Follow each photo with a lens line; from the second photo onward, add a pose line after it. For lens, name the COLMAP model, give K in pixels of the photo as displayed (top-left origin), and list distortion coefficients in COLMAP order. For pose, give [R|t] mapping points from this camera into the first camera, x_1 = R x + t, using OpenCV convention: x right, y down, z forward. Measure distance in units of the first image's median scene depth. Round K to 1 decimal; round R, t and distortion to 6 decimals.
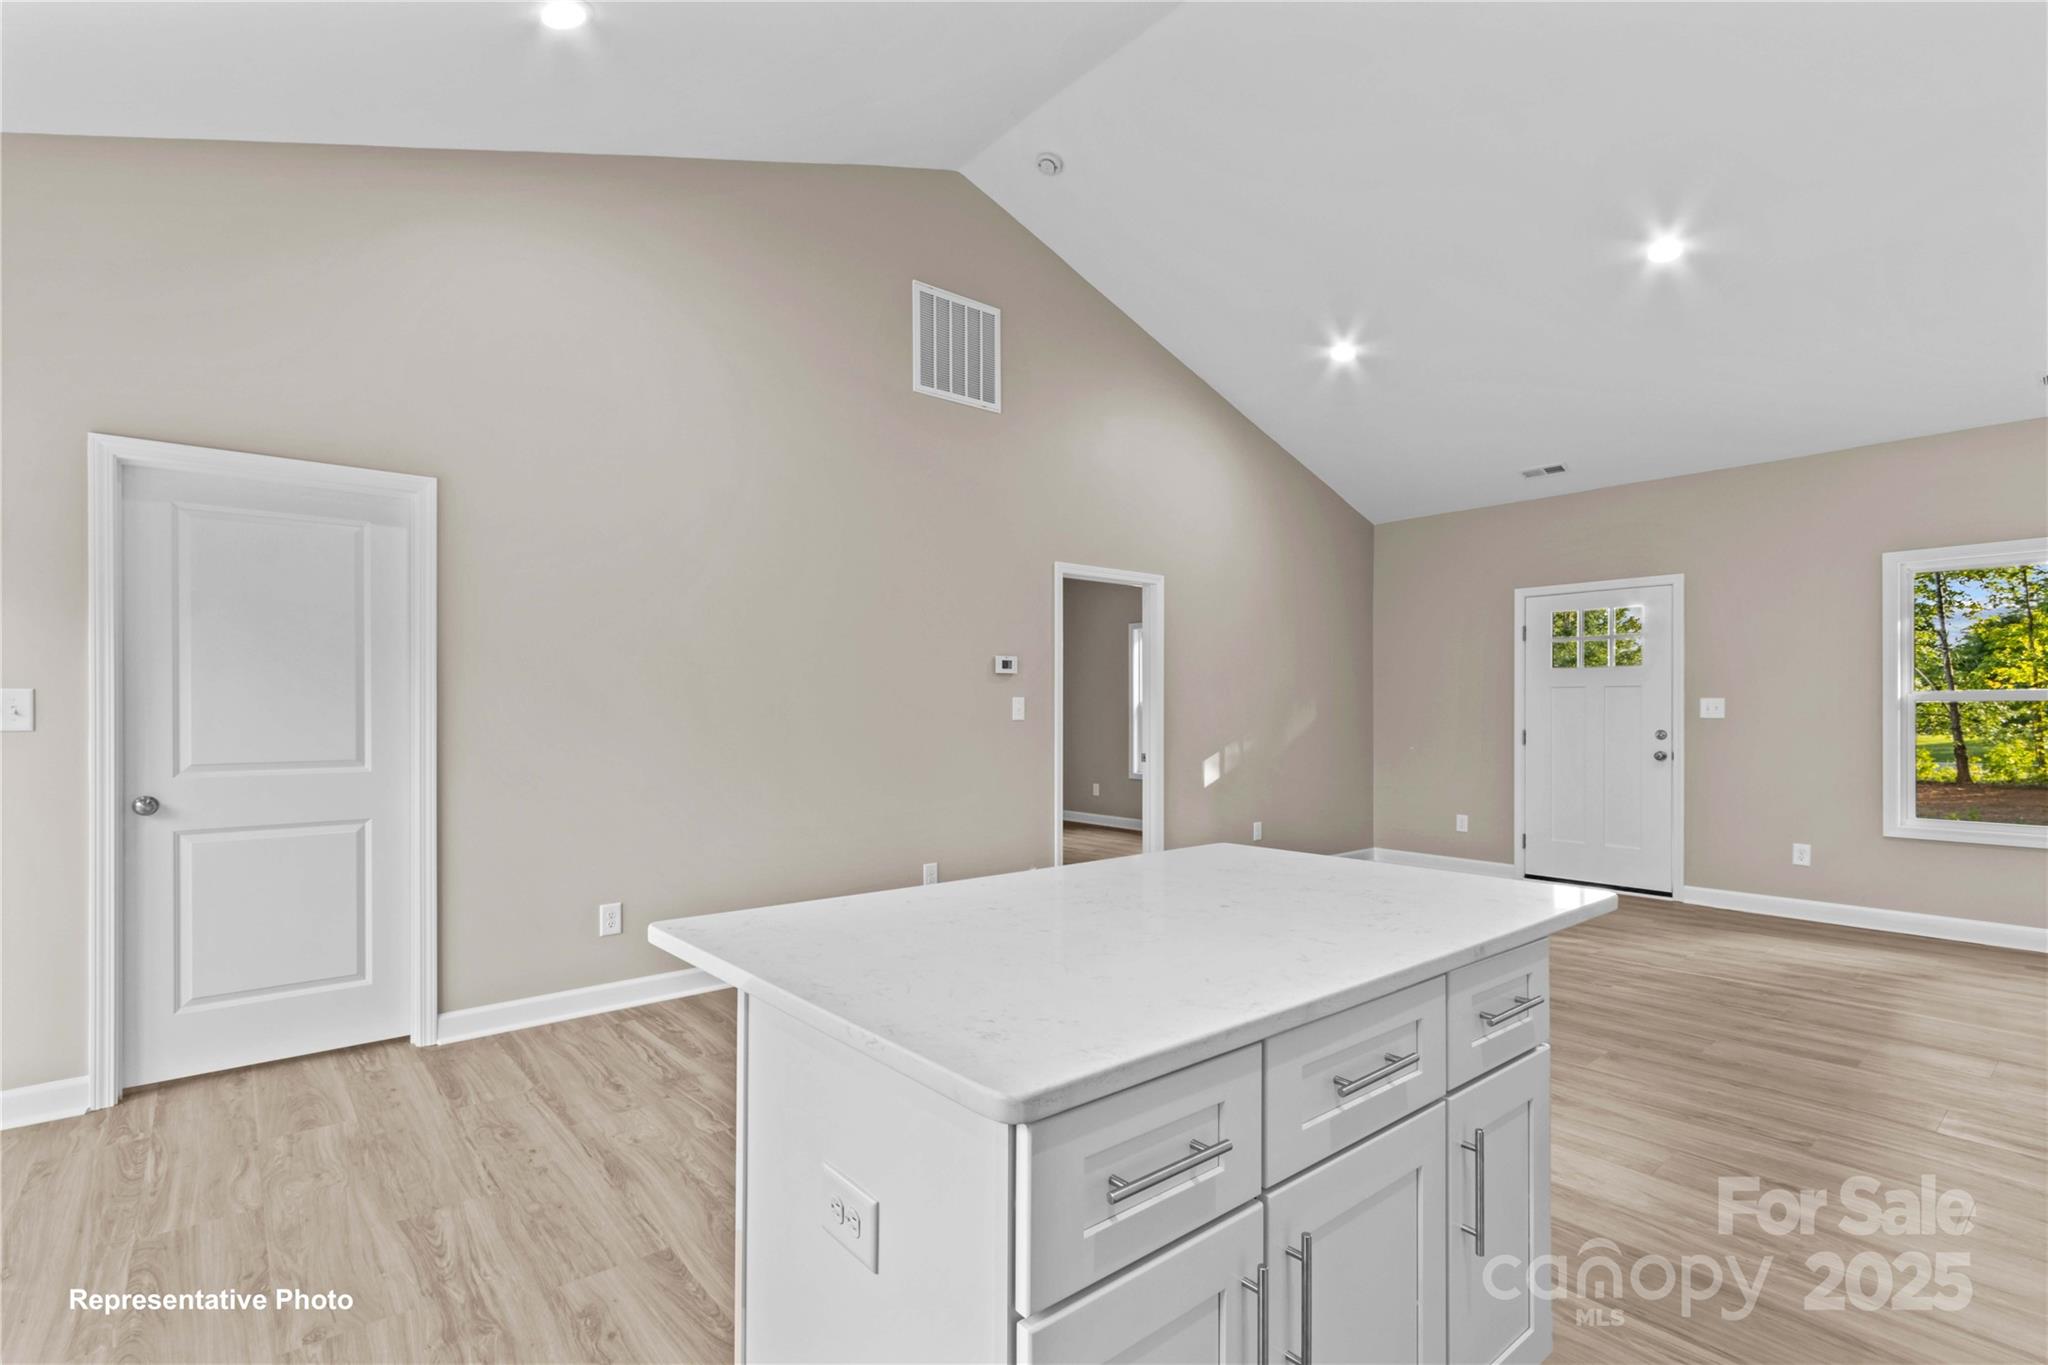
lens RADIAL K [[952.2, 0, 1002.0], [0, 952.2, 709.3], [0, 0, 1]] dist [0.007321, -0.001789]
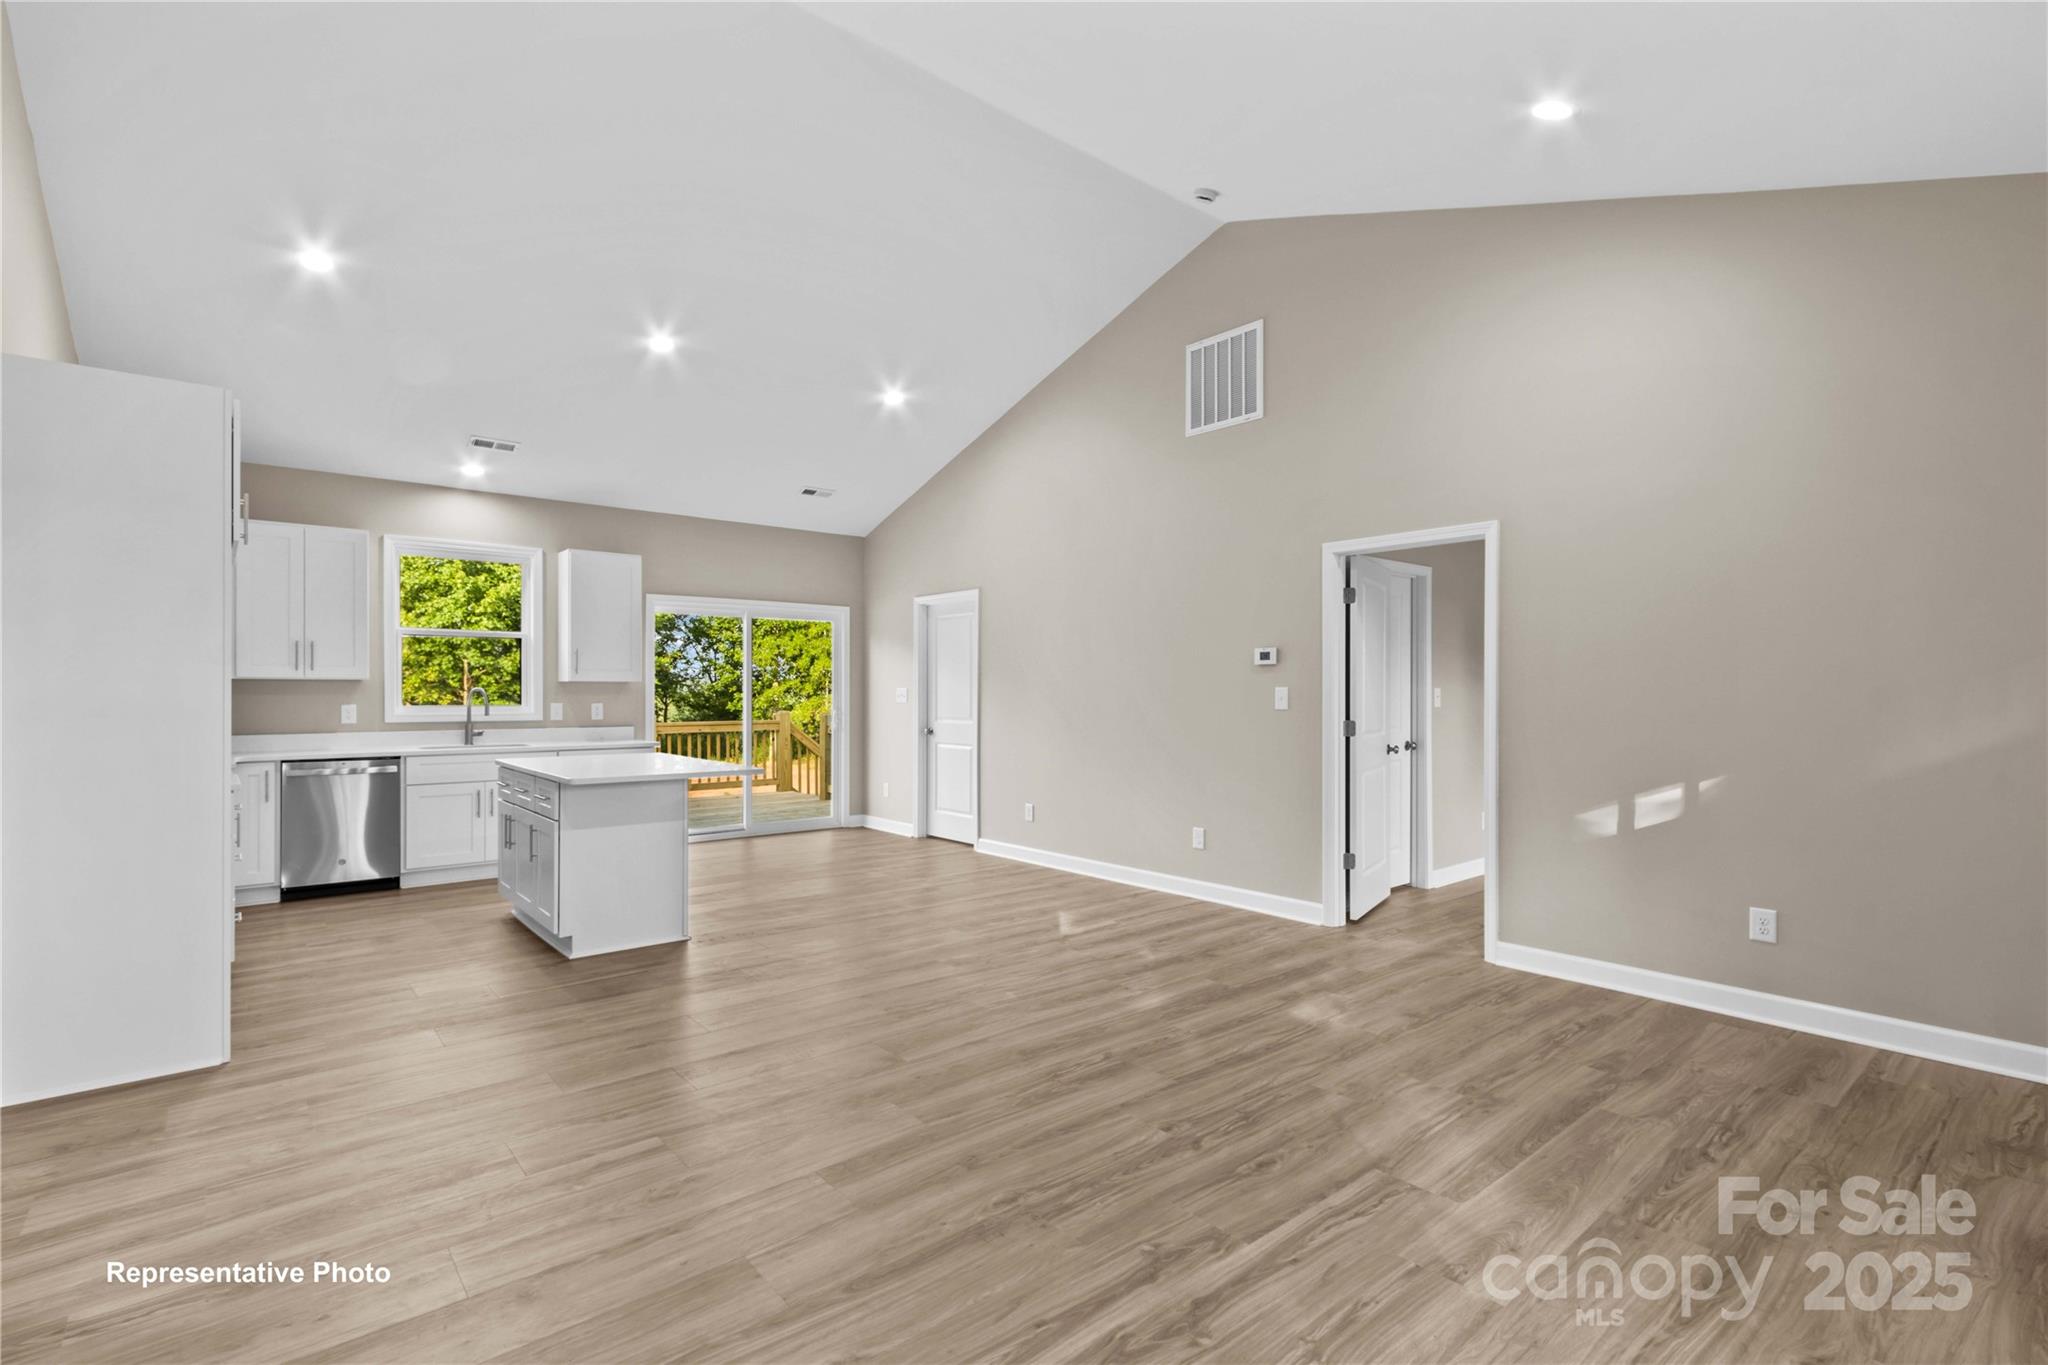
lens RADIAL K [[952.2, 0, 1033.8], [0, 952.2, 692.4], [0, 0, 1]] dist [0.007321, -0.001789]
pose [[0.014658, 0.002285, -0.999890, 1.399343], [-0.003042, 0.999993, 0.002241, -0.011431], [0.999888, 0.003009, 0.014665, 0.979308]]
